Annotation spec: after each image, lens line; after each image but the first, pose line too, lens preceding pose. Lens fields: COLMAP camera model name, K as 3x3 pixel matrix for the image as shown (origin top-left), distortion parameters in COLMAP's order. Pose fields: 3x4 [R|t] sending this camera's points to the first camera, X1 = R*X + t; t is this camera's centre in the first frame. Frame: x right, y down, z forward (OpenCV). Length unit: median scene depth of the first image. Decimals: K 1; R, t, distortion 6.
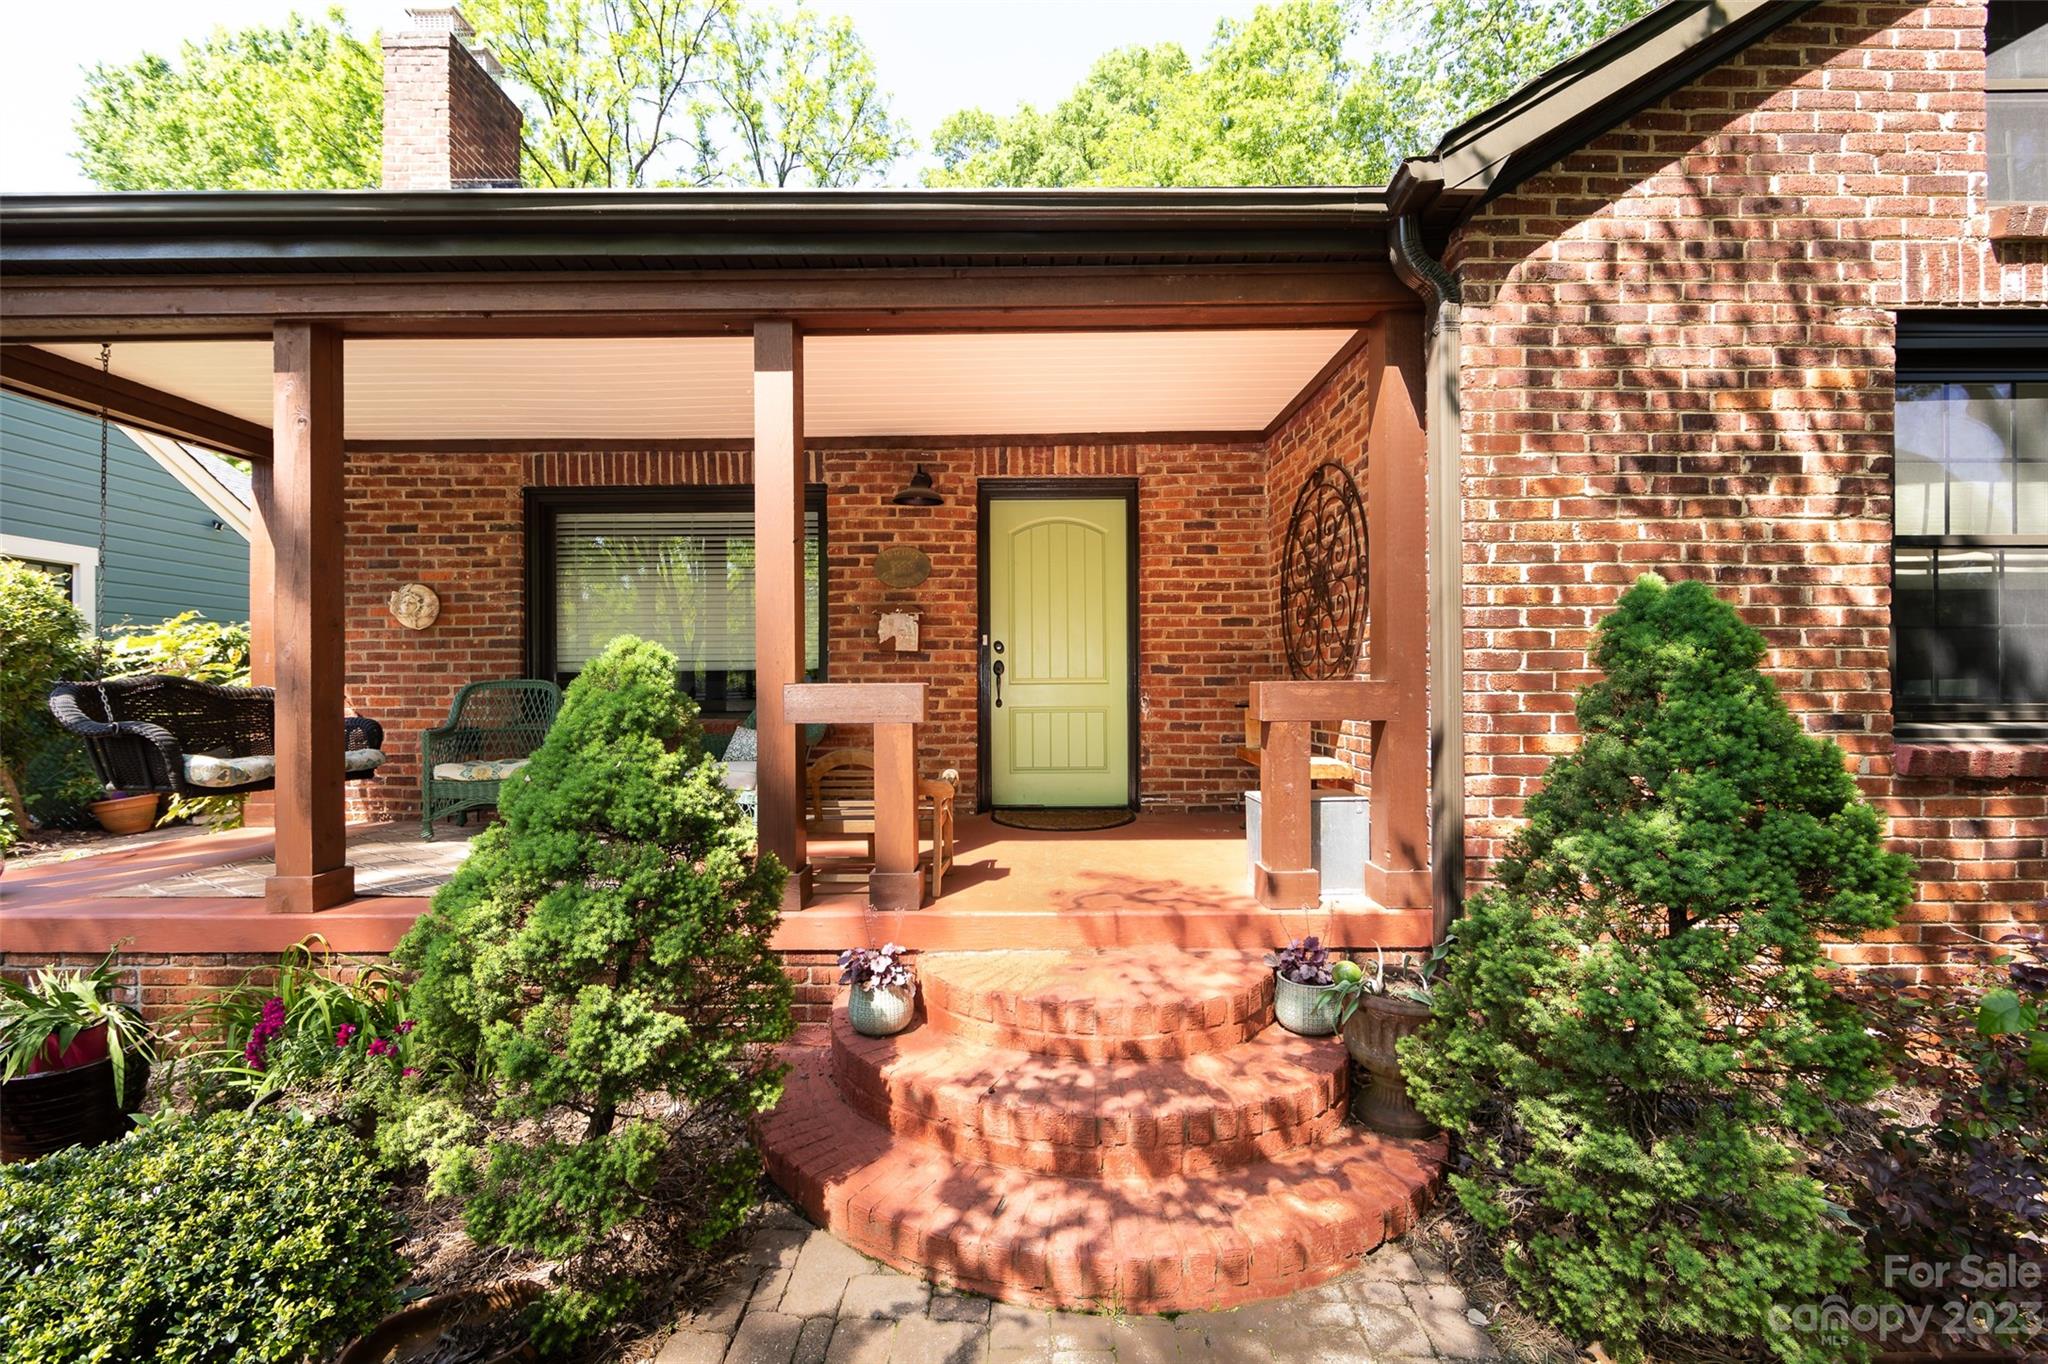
lens RADIAL K [[806.9, 0, 1014.0], [0, 806.9, 686.1], [0, 0, 1]] dist [-0.001022, -0.000565]
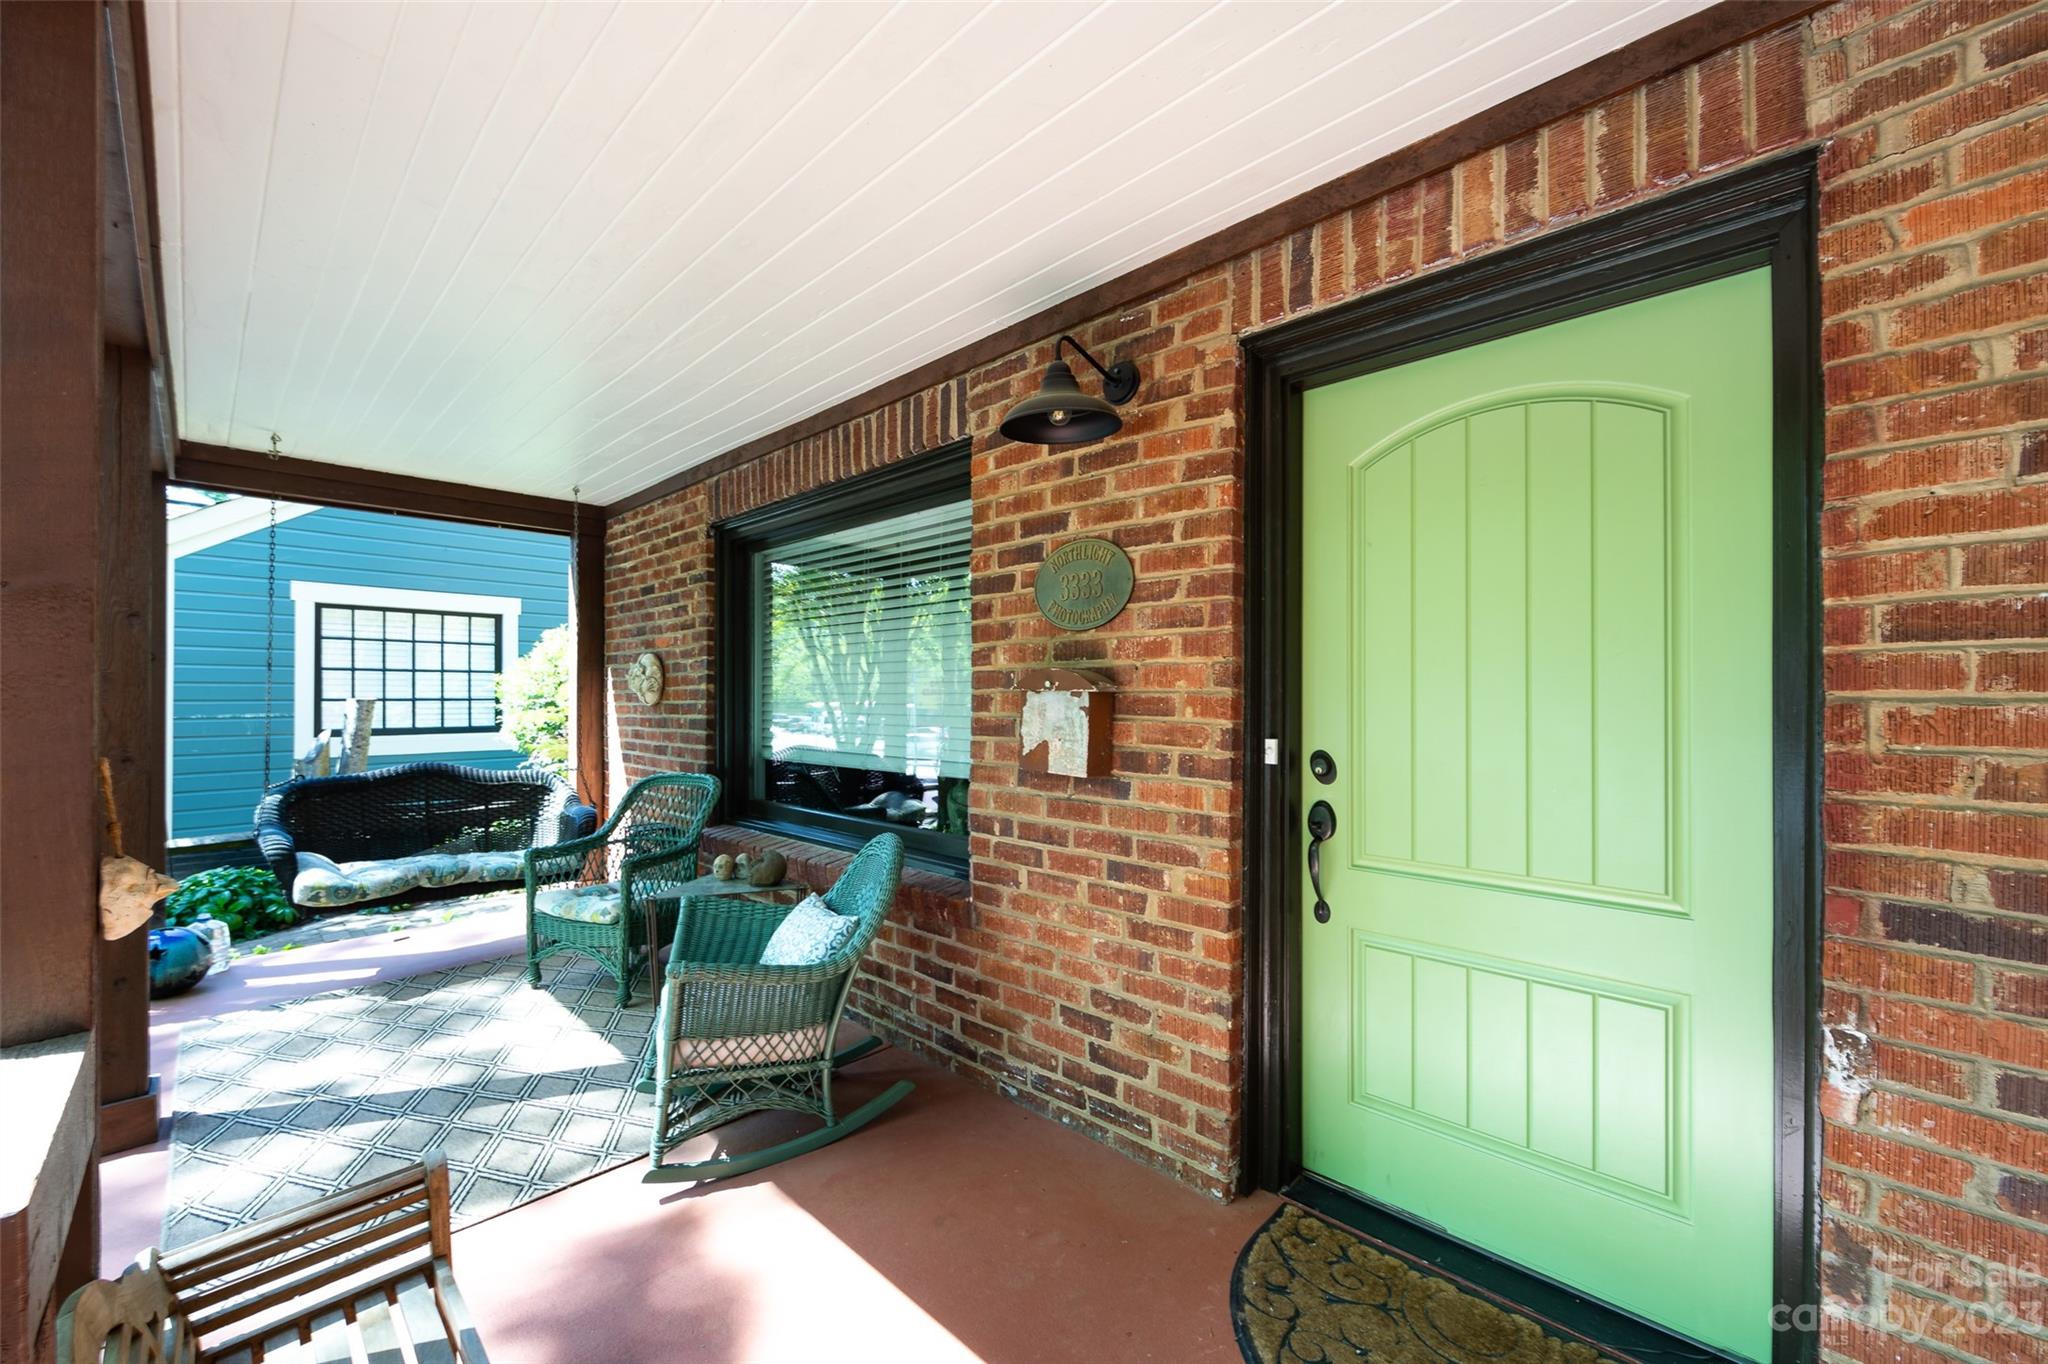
lens RADIAL K [[791.2, 0, 1036.6], [0, 791.2, 696.6], [0, 0, 1]] dist [-0.003452, -0.000422]
pose [[0.738071, 0.007491, -0.674681, 0.141587], [-0.006725, 0.999970, 0.003745, -0.086254], [0.674689, 0.001773, 0.738100, 0.655930]]
